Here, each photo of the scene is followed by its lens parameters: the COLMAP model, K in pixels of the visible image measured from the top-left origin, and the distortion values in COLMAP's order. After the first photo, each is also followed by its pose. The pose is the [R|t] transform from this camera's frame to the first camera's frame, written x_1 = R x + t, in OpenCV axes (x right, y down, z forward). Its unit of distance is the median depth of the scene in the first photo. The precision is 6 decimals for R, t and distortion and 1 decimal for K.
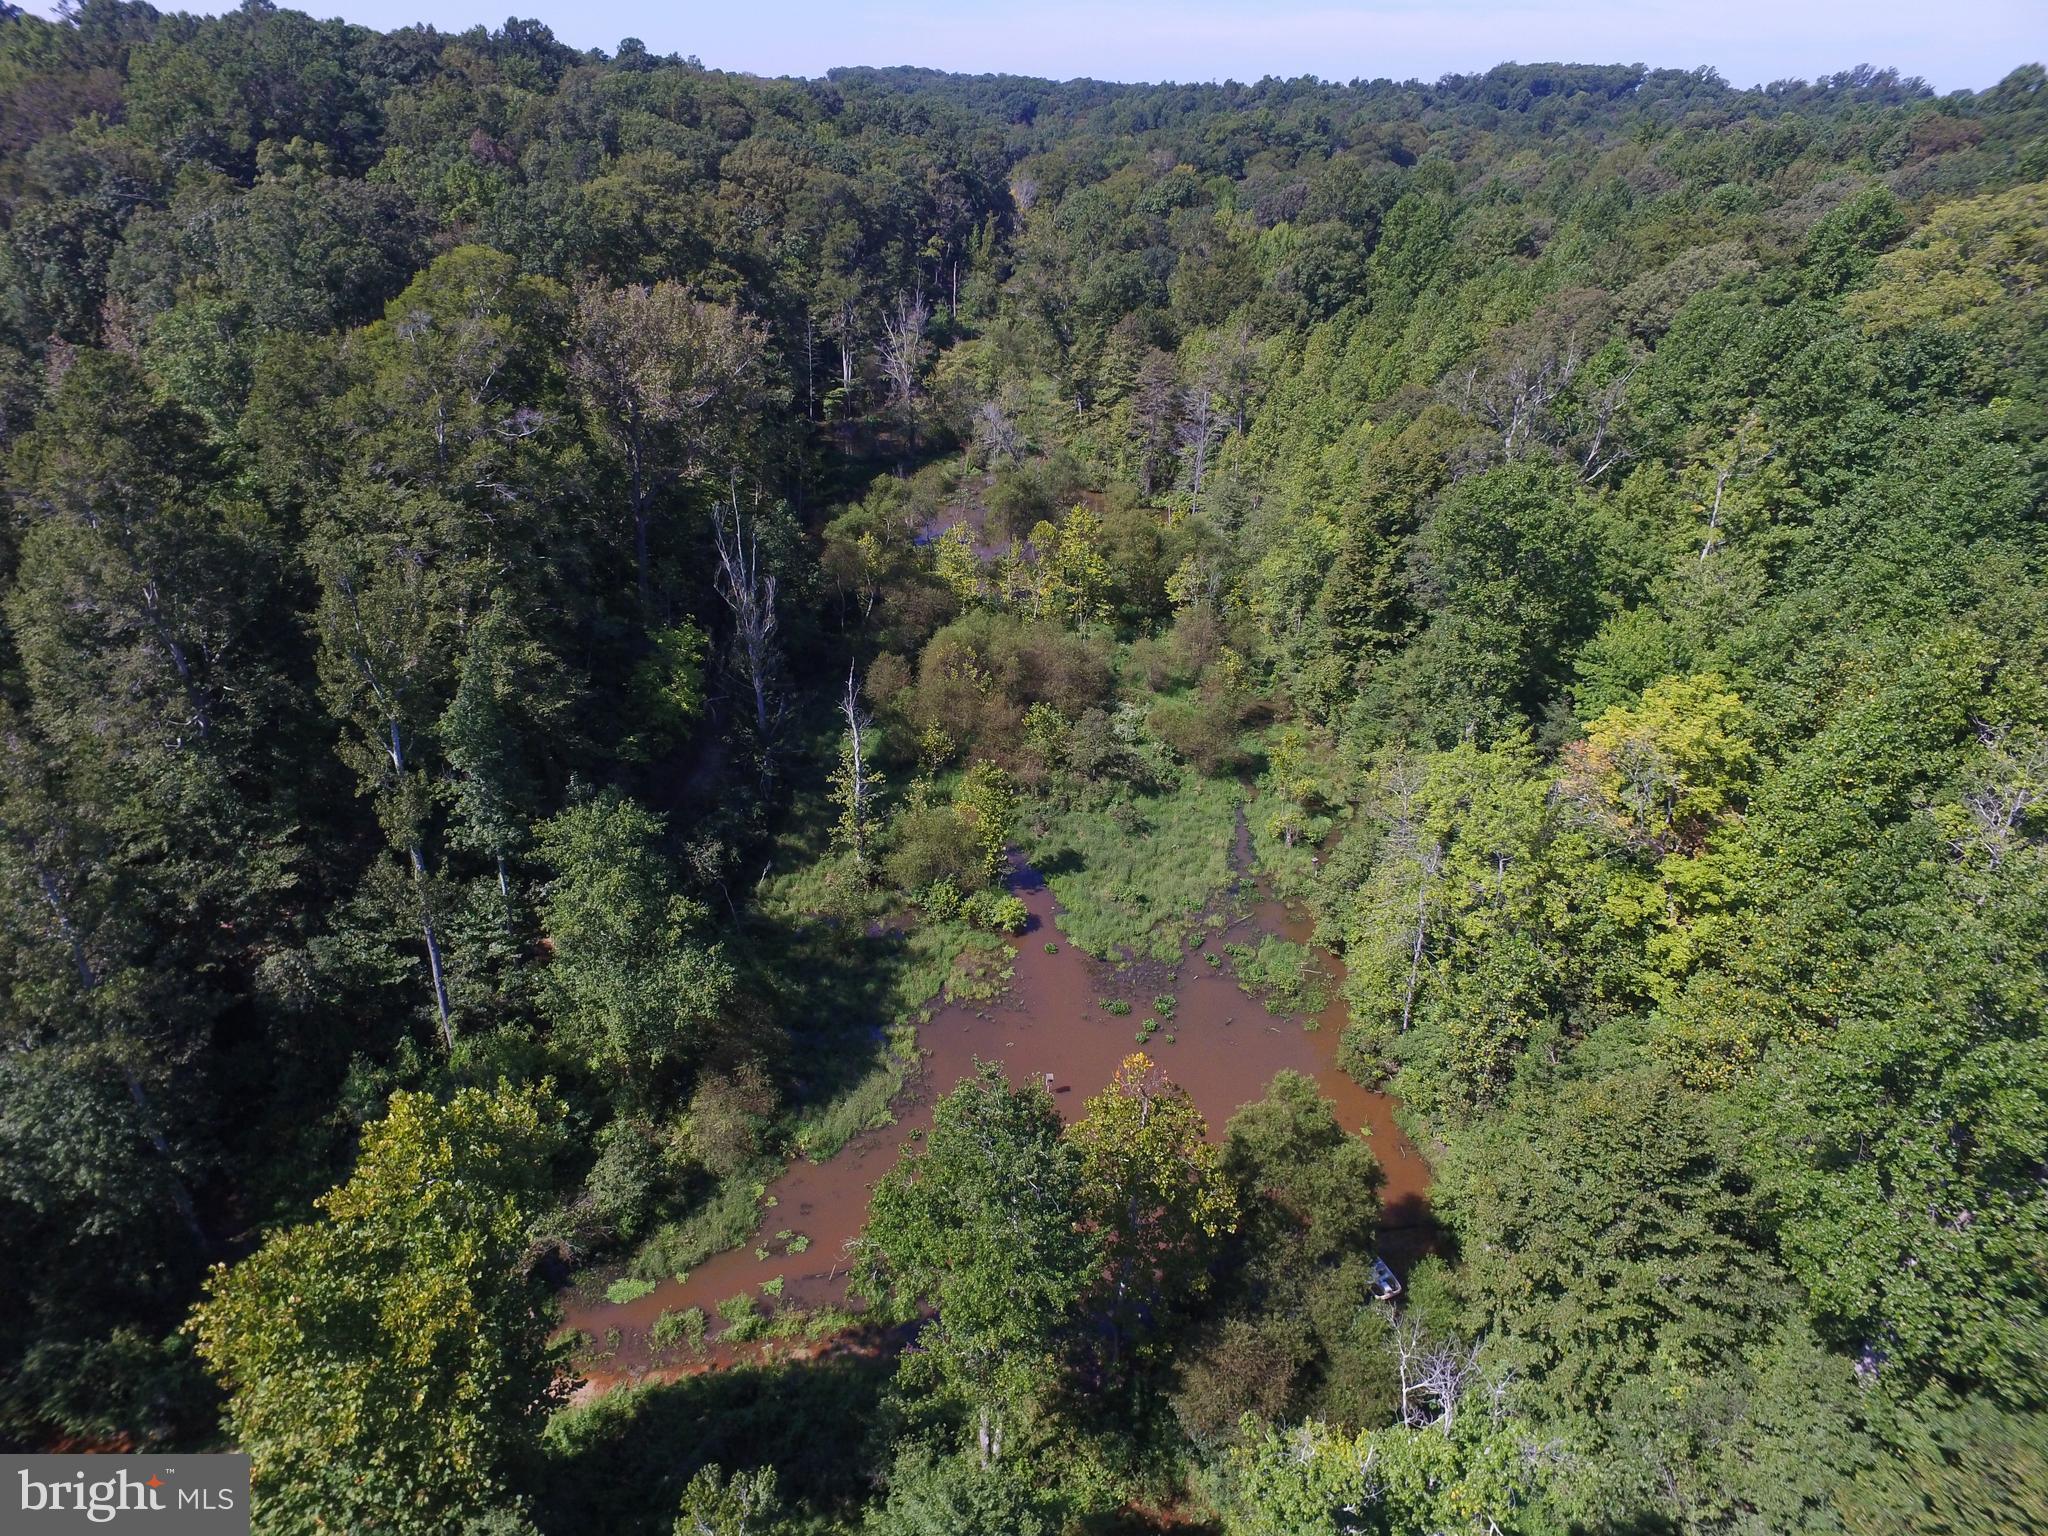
lens RADIAL K [[1187.9, 0, 968.6], [0, 1187.9, 760.7], [0, 0, 1]] dist [-0.011649, 0.002003]
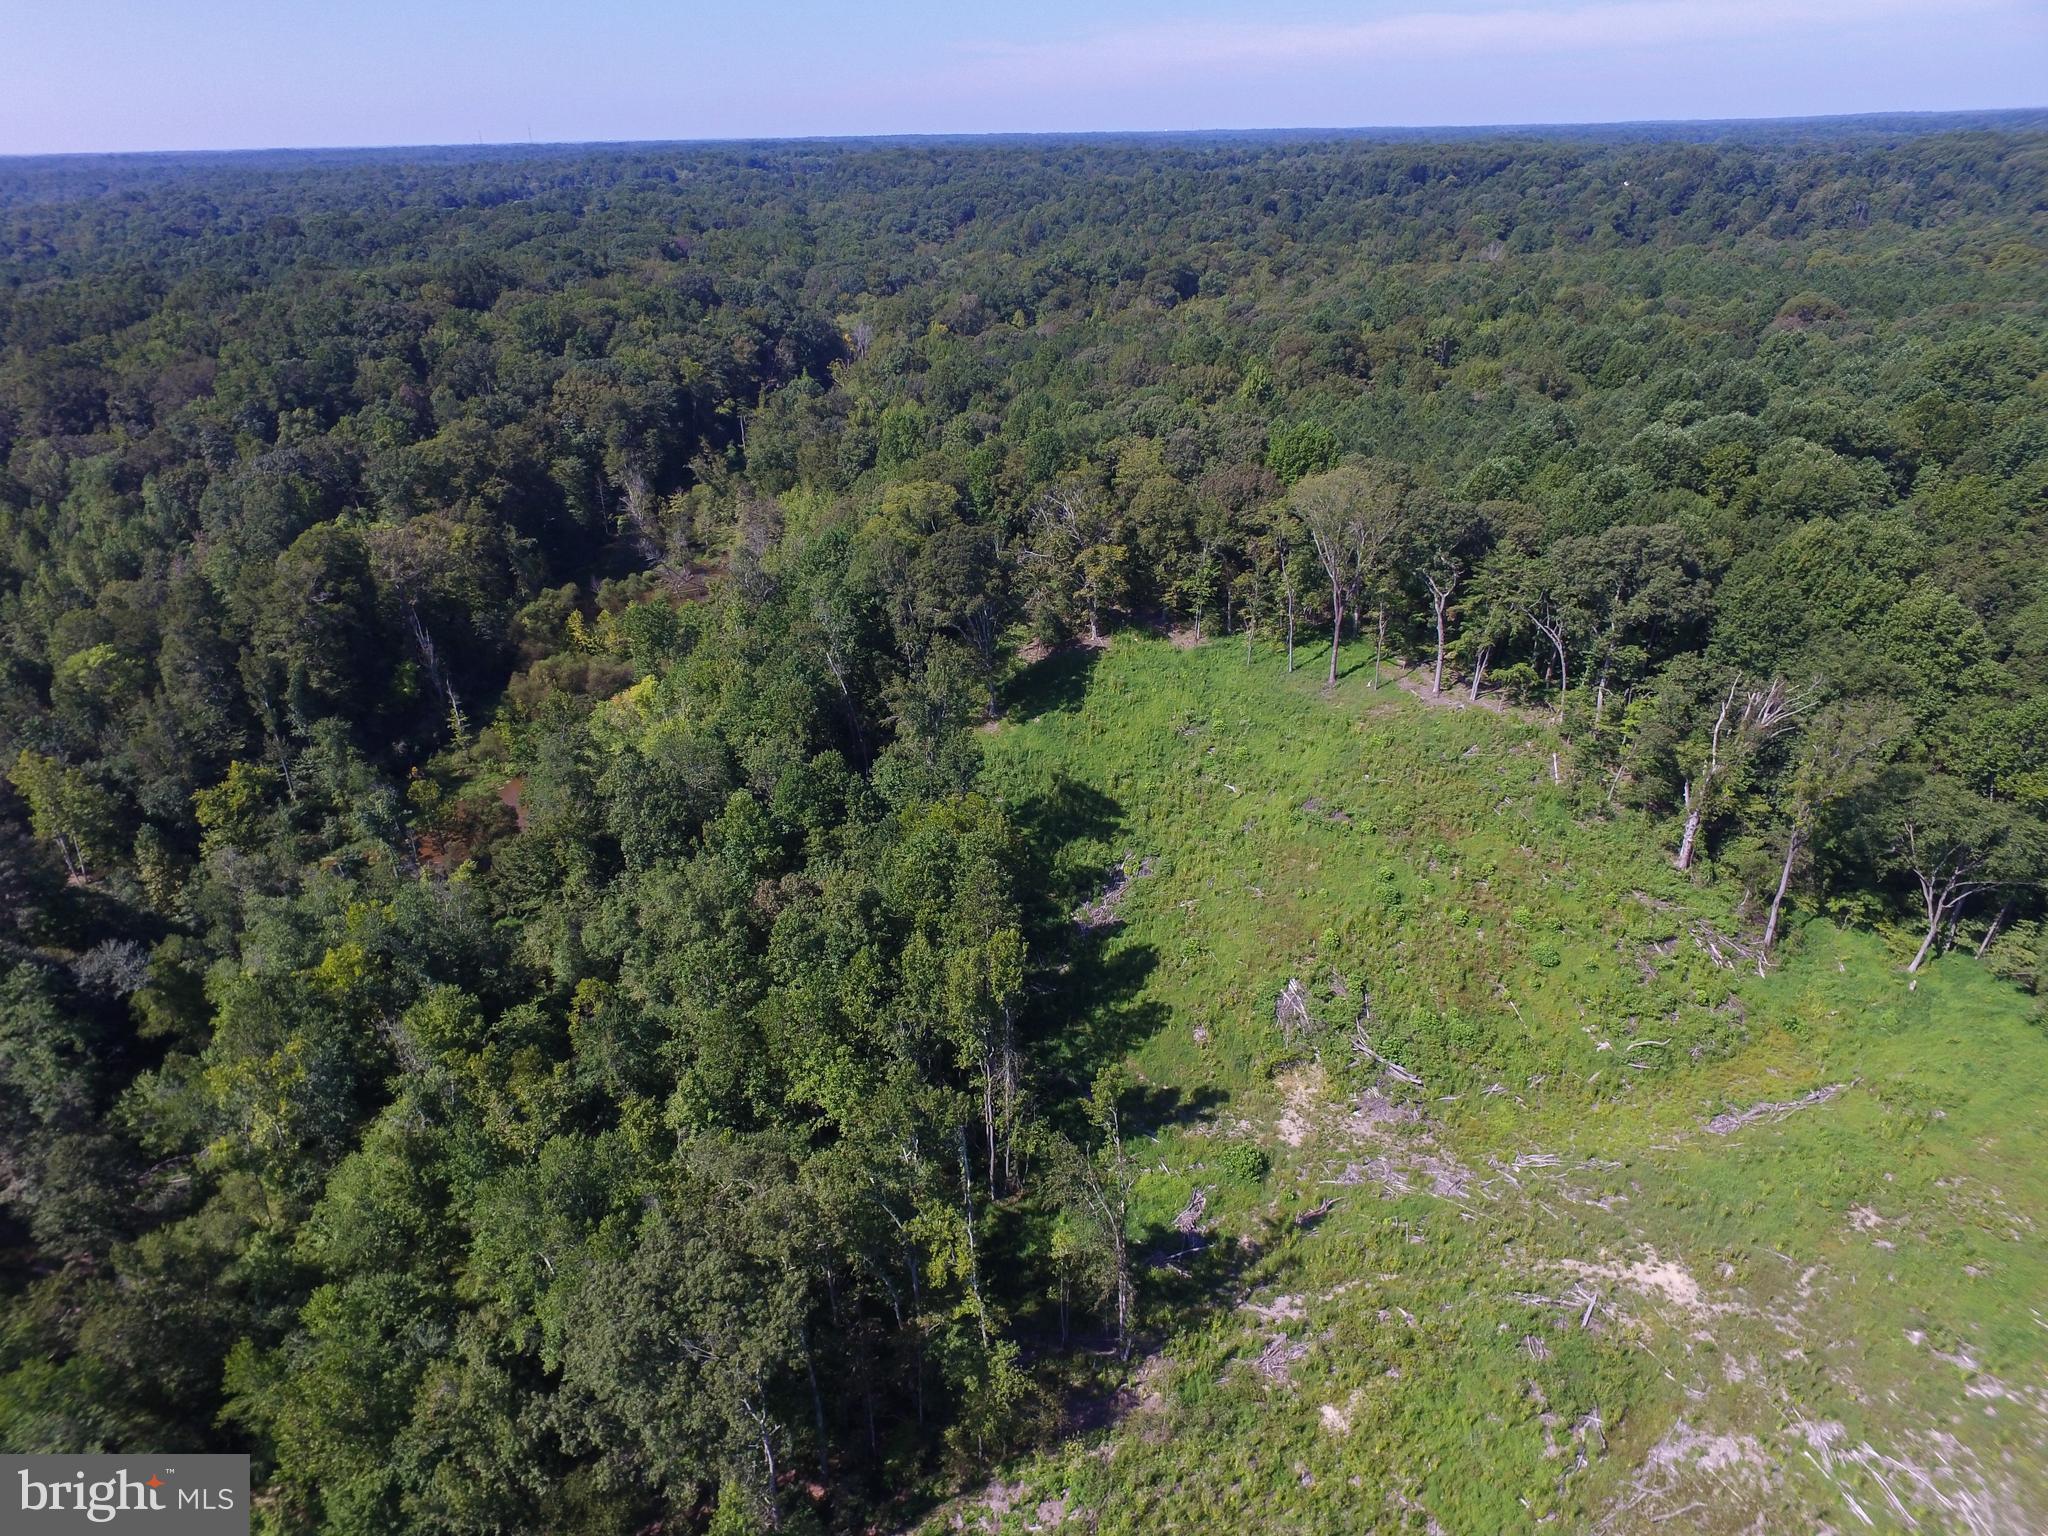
lens RADIAL K [[1187.9, 0, 983.2], [0, 1187.9, 762.8], [0, 0, 1]] dist [-0.011649, 0.002003]
pose [[0.997505, -0.007535, -0.070199, 0.981198], [0.006643, 0.999894, -0.012923, 0.120532], [0.070289, 0.012425, 0.997449, -1.217293]]
